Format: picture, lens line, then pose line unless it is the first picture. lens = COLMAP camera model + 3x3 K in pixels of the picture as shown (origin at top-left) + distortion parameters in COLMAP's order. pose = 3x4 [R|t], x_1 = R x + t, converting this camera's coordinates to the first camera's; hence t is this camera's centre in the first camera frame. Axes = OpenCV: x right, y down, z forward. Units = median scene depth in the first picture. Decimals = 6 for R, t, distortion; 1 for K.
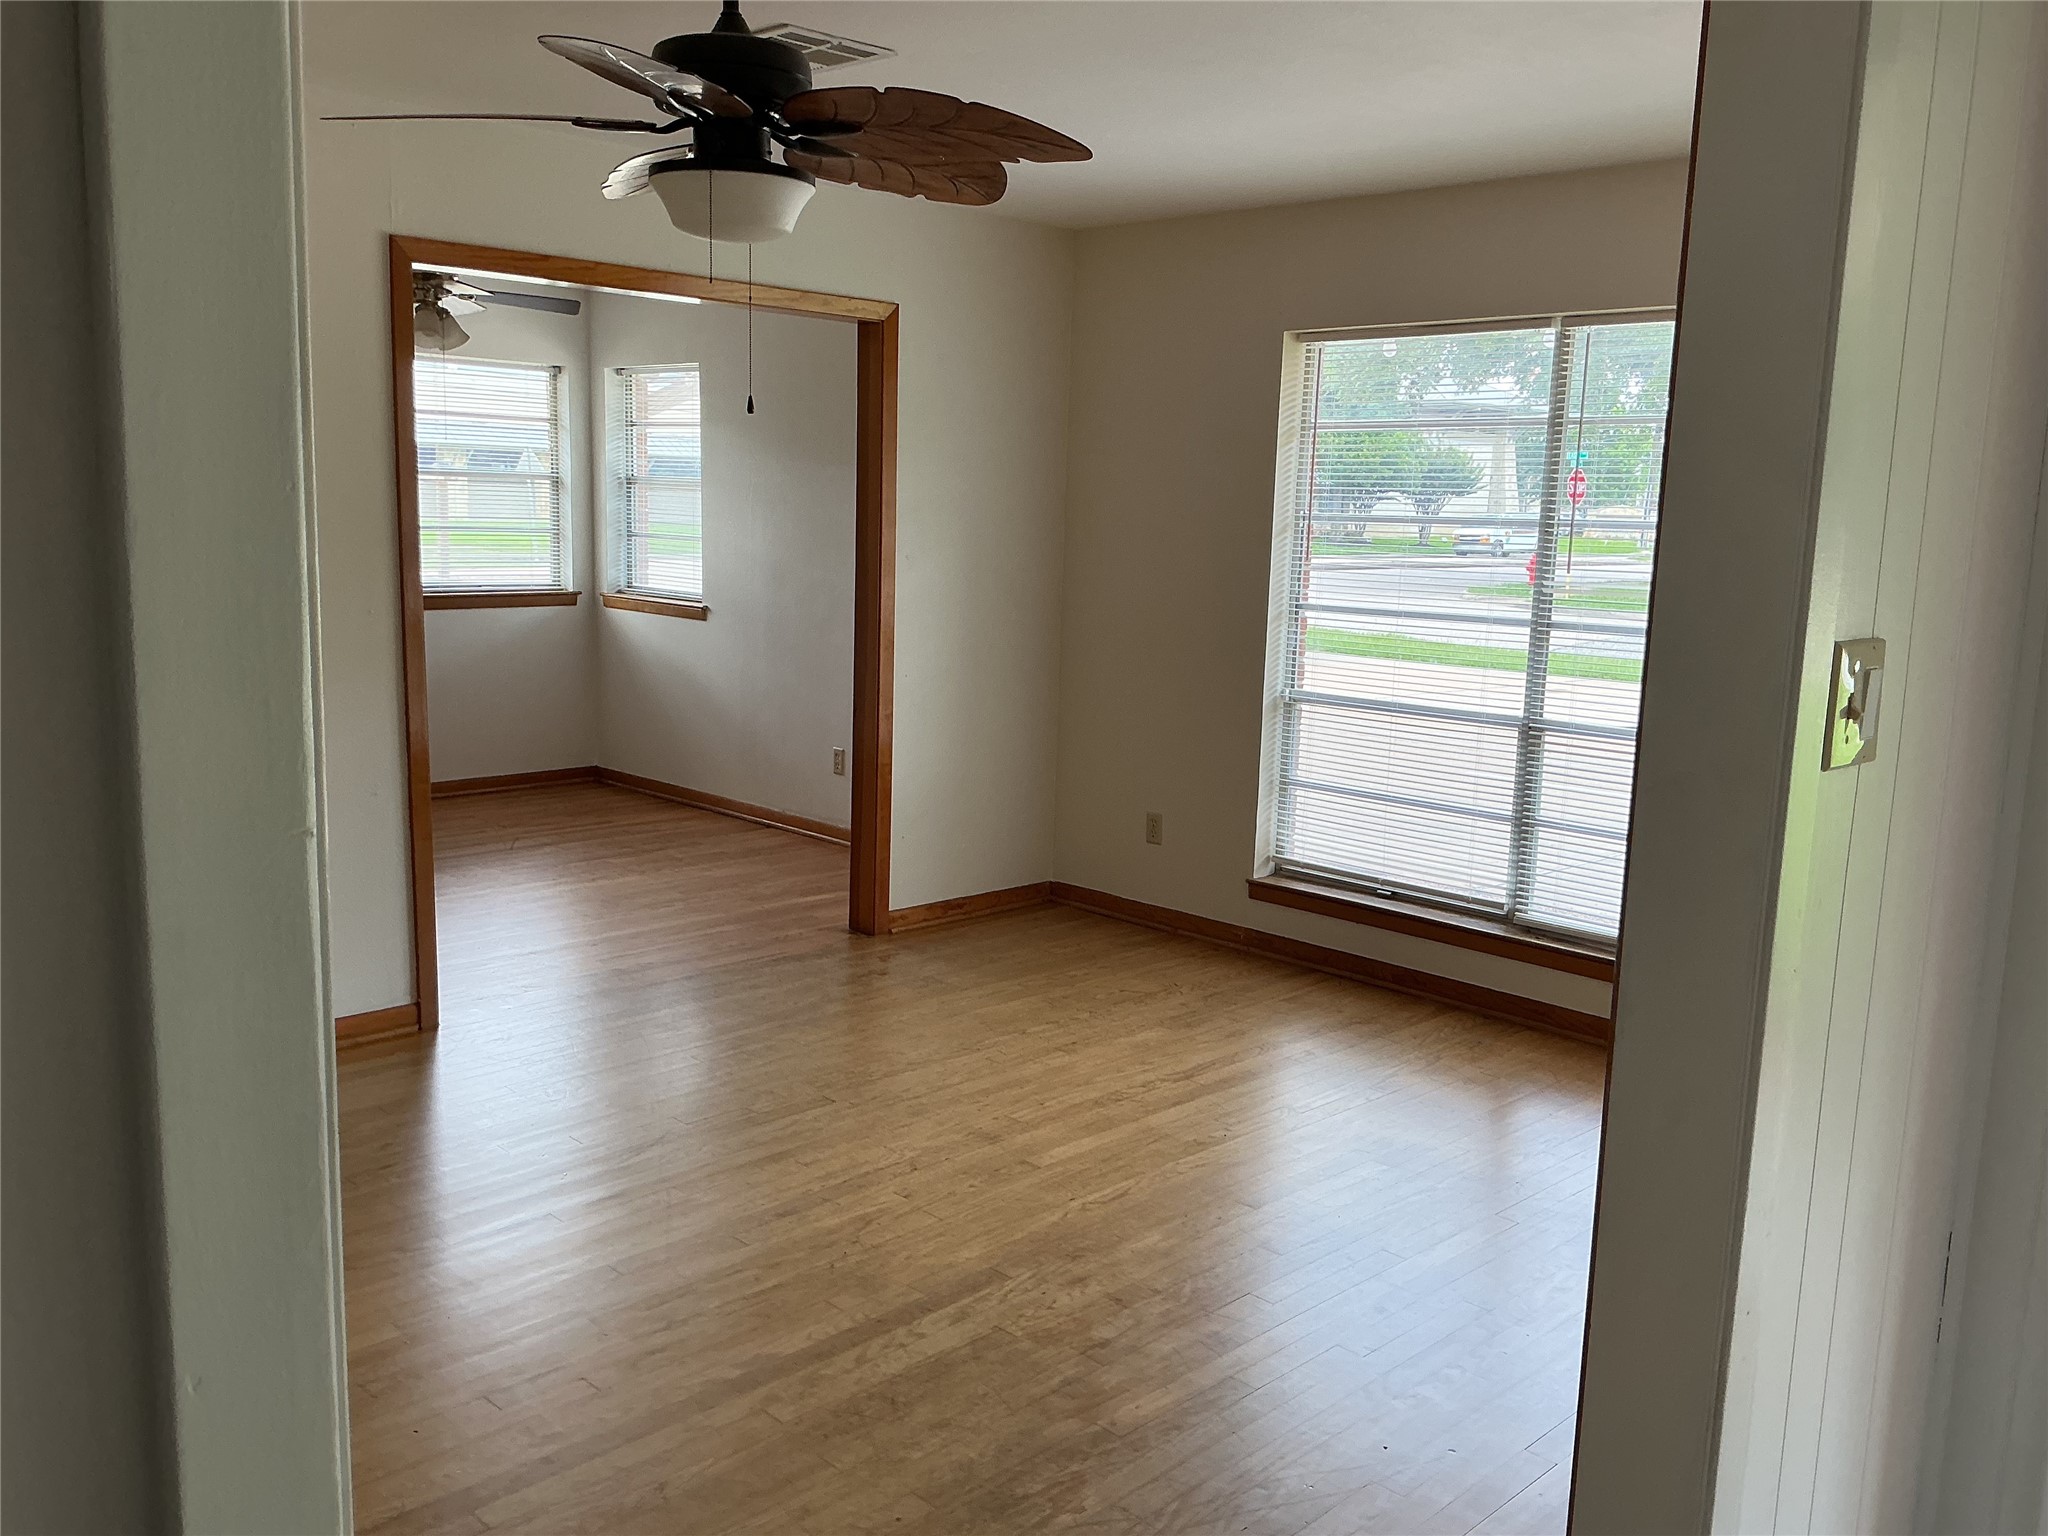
lens RADIAL K [[1703.2, 0, 1020.3], [0, 1703.2, 770.8], [0, 0, 1]] dist [0.044840, -0.026499]
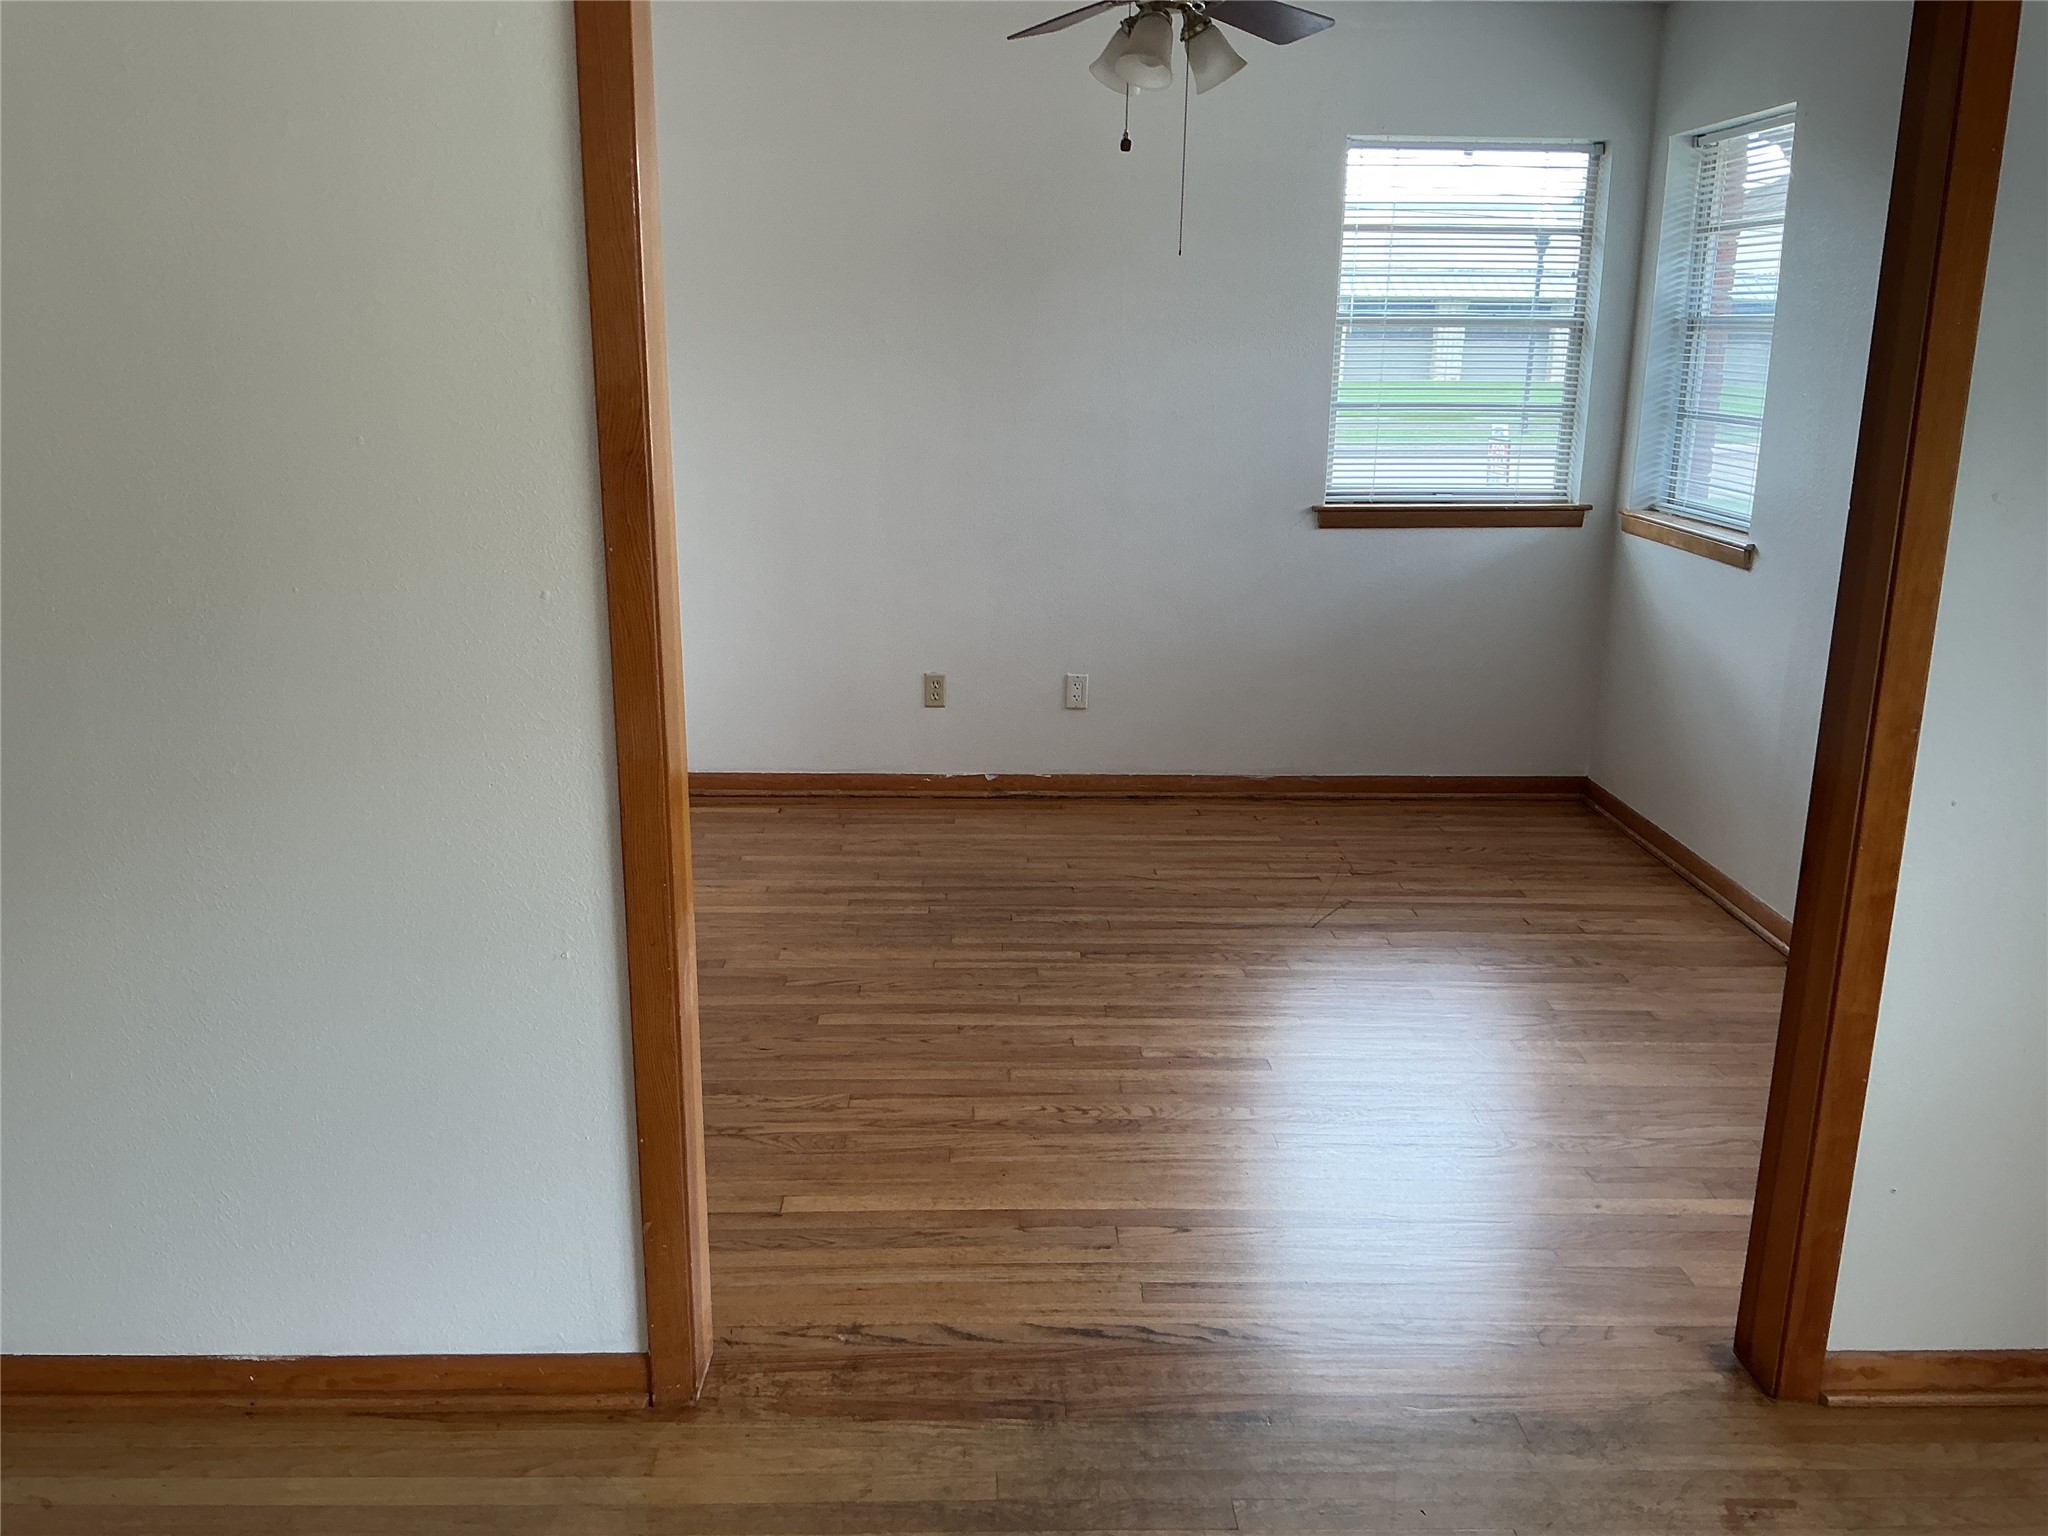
lens RADIAL K [[1703.2, 0, 1028.4], [0, 1703.2, 761.8], [0, 0, 1]] dist [0.044840, -0.026499]
pose [[0.731567, 0.143893, -0.666411, 0.027720], [-0.095909, 0.989474, 0.108363, -0.060044], [0.674989, -0.015360, 0.737667, 0.390877]]
